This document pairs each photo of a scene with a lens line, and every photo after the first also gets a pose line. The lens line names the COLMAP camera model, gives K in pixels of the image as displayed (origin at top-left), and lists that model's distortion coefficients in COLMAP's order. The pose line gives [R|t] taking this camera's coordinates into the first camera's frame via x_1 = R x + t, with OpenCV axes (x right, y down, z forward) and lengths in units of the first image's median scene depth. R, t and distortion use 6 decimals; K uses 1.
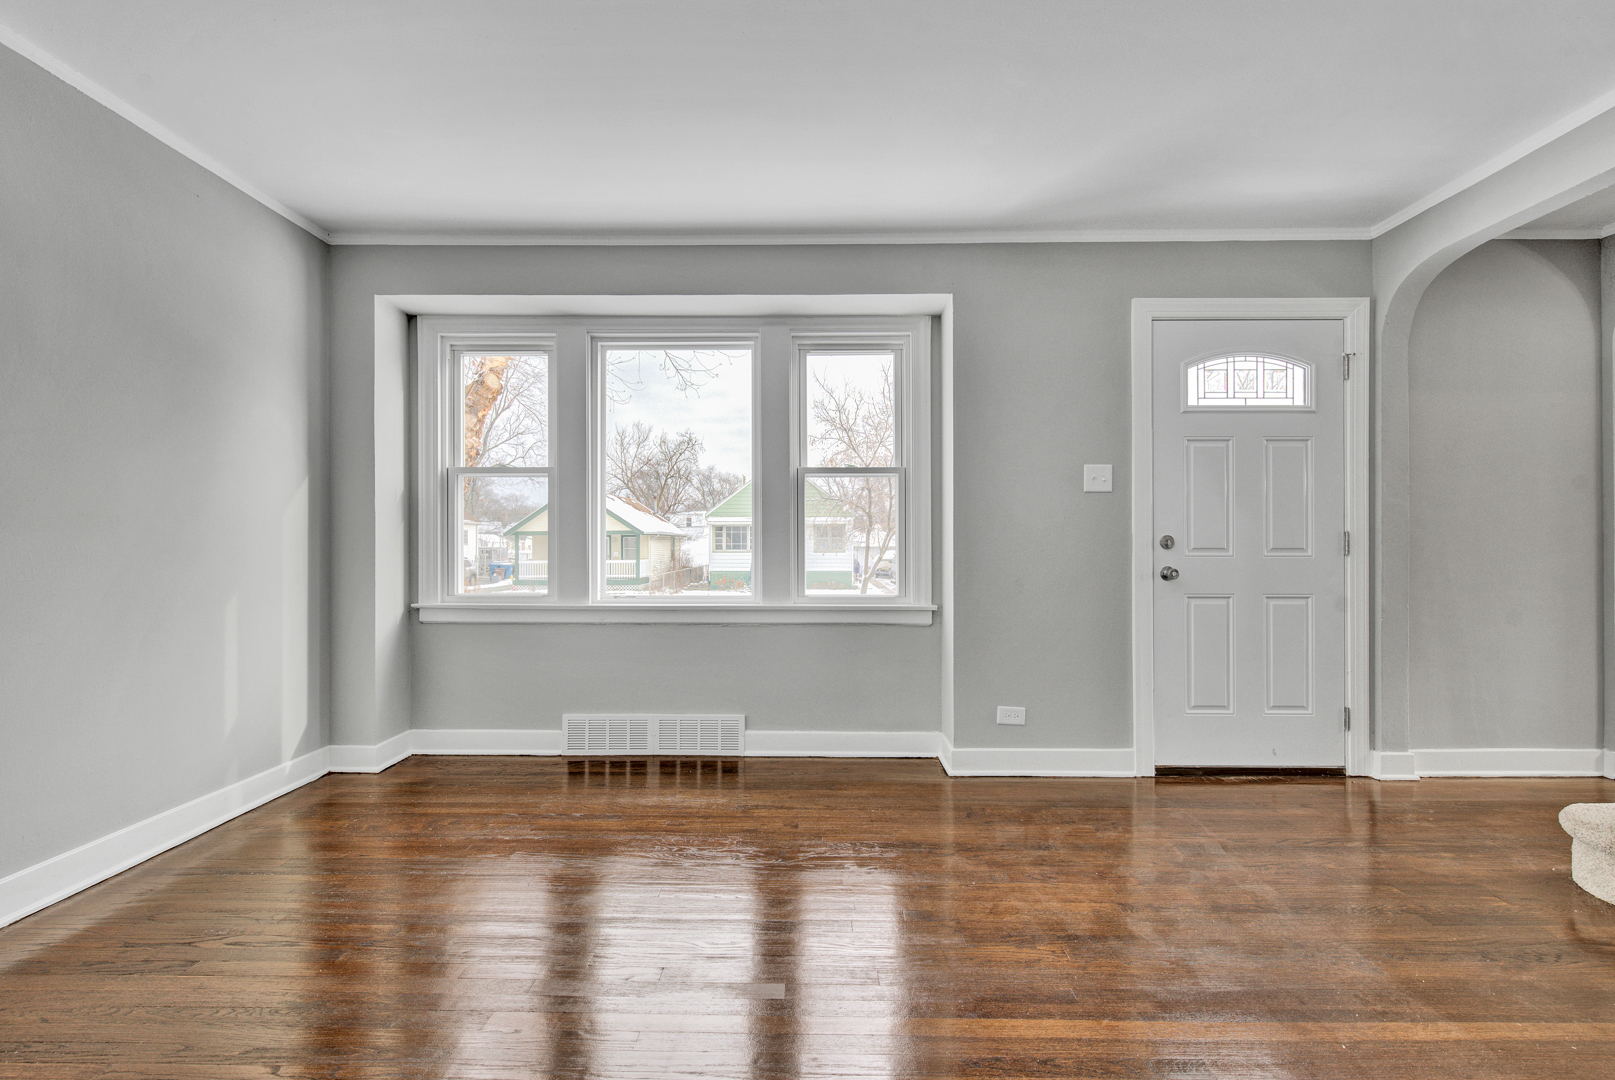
lens RADIAL K [[709.7, 0, 807.8], [0, 709.7, 548.3], [0, 0, 1]] dist [0.000194, -0.000269]
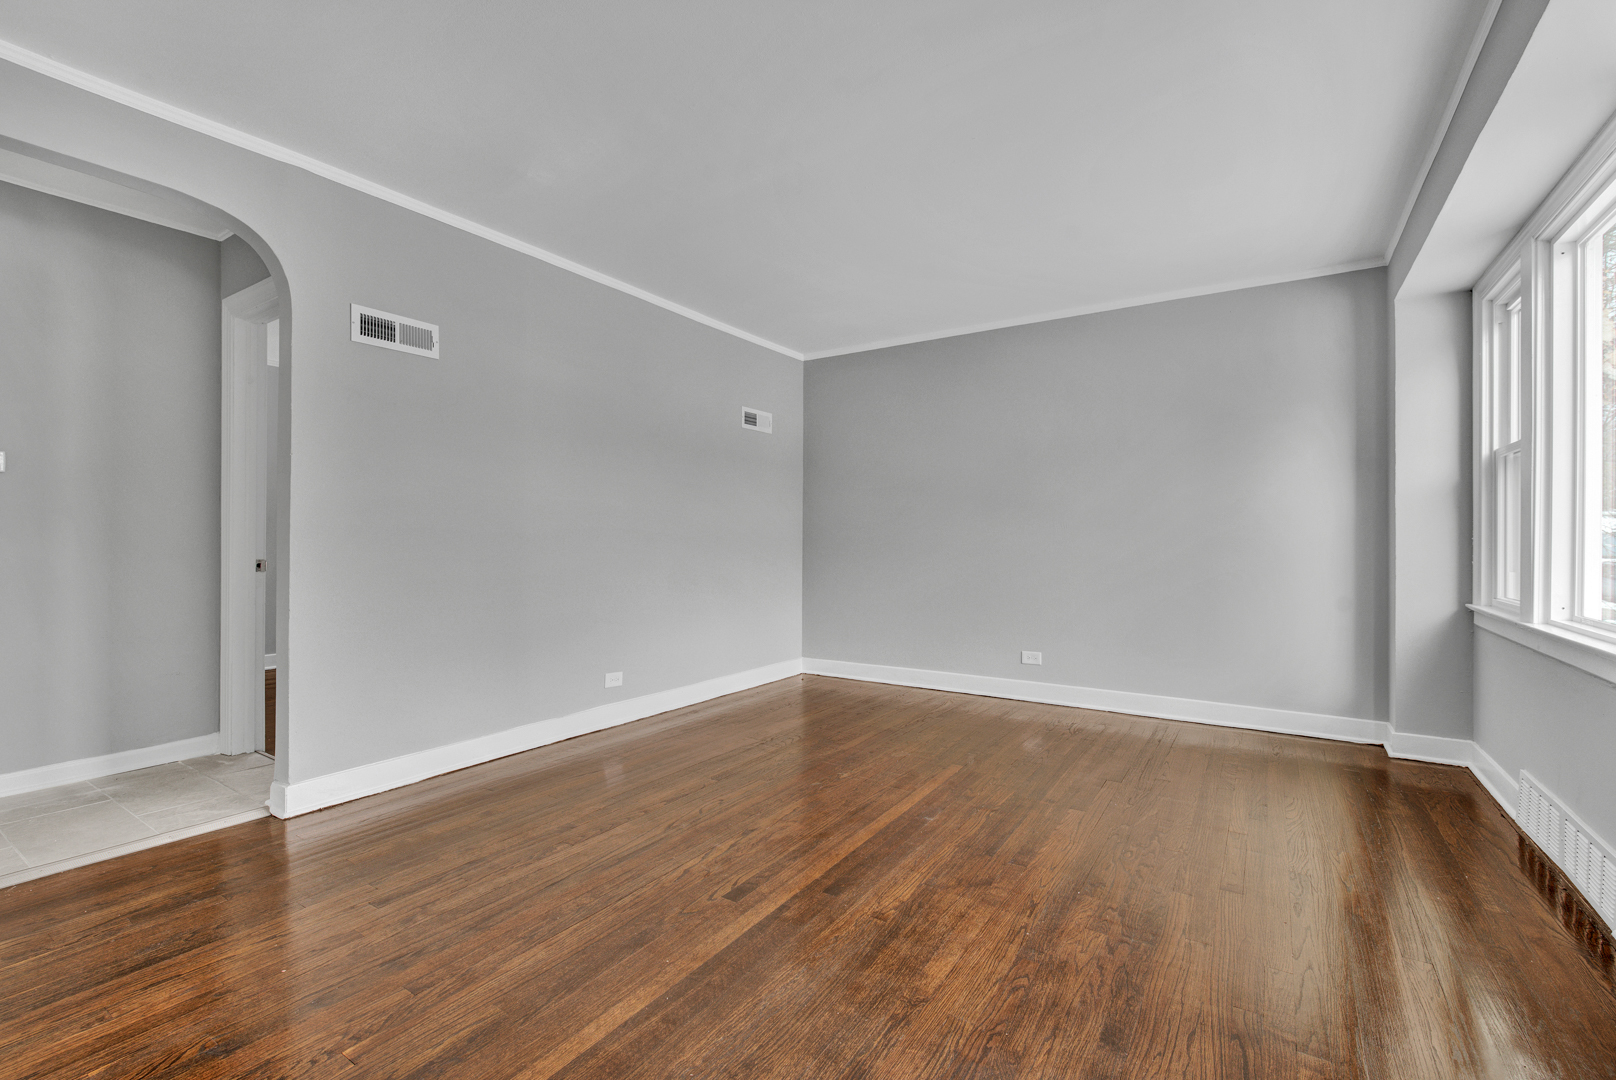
lens RADIAL K [[710.1, 0, 808.3], [0, 710.1, 548.3], [0, 0, 1]] dist [0.000194, -0.000269]
pose [[-0.539403, 0.004517, -0.842036, 0.688000], [-0.005295, 0.999948, 0.008756, 0.000636], [0.842031, 0.009181, -0.539351, 0.775297]]
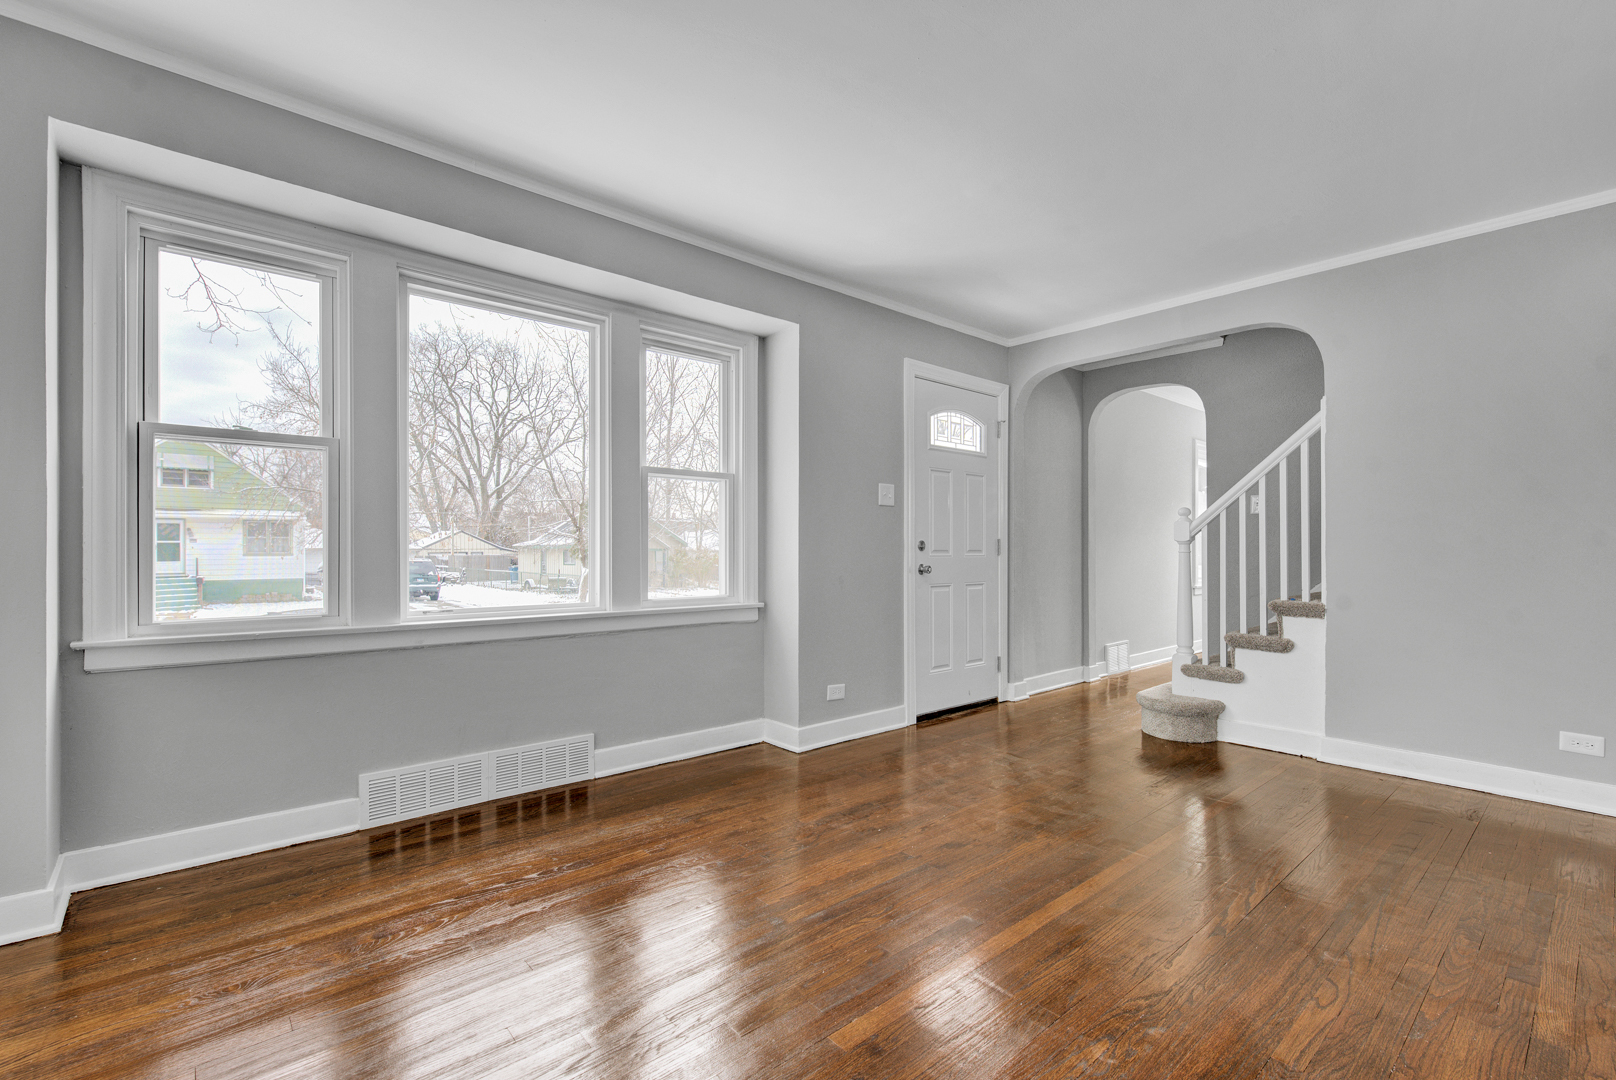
lens RADIAL K [[694.9, 0, 841.3], [0, 694.9, 548.8], [0, 0, 1]] dist [0.000074, -0.000219]
pose [[0.745583, 0.001637, 0.666411, -0.463877], [0.000004, 0.999997, -0.002462, 0.000481], [-0.666413, 0.001838, 0.745580, 0.128629]]
